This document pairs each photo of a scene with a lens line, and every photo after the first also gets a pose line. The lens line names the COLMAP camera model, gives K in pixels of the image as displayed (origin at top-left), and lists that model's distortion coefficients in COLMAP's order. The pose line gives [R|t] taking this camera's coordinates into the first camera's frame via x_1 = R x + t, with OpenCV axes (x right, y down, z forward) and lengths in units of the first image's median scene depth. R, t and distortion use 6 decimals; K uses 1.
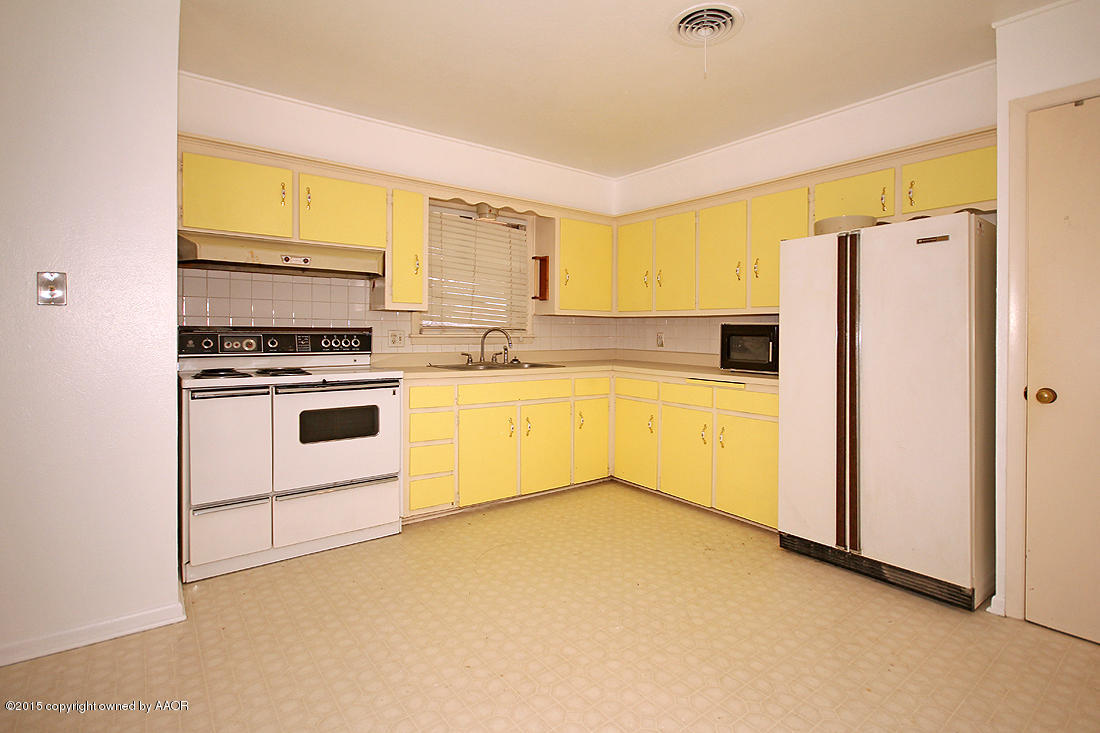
lens RADIAL K [[531.9, 0, 549.4], [0, 531.9, 337.4], [0, 0, 1]] dist [-0.002317, -0.000126]
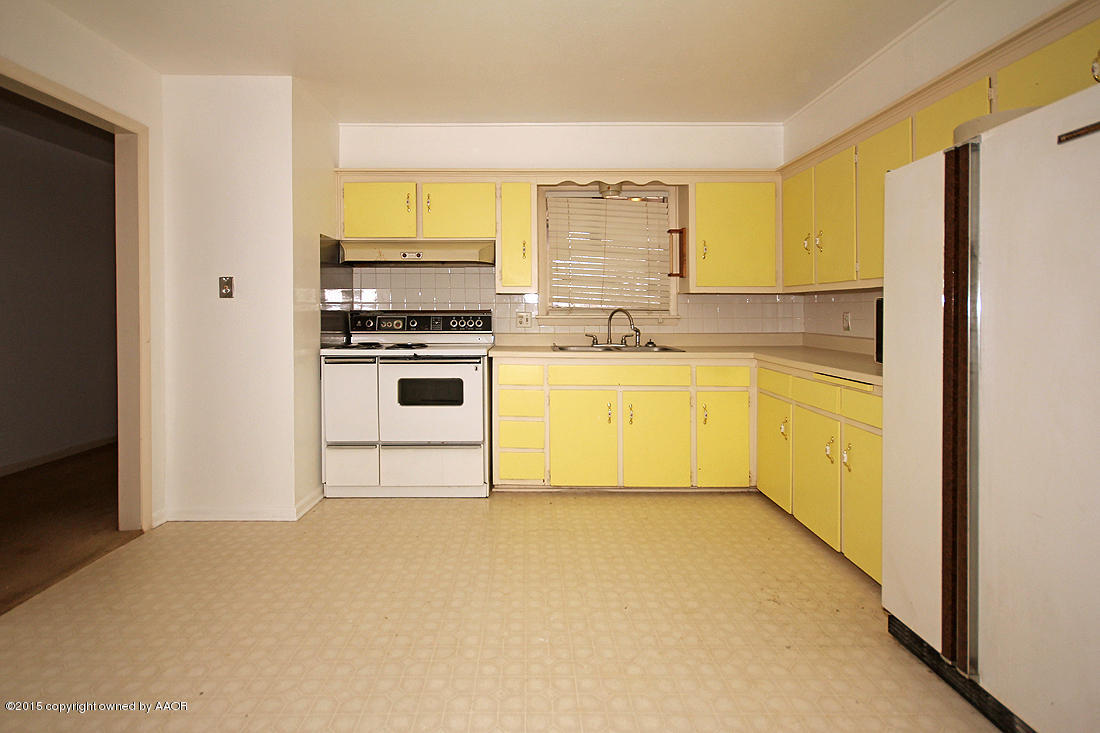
lens RADIAL K [[532.4, 0, 547.1], [0, 532.4, 318.6], [0, 0, 1]] dist [0.000631, 0.000003]
pose [[0.795108, -0.001749, -0.606465, 0.464991], [0.000184, 0.999996, -0.002643, 0.003129], [0.606468, 0.001990, 0.795106, 0.194860]]
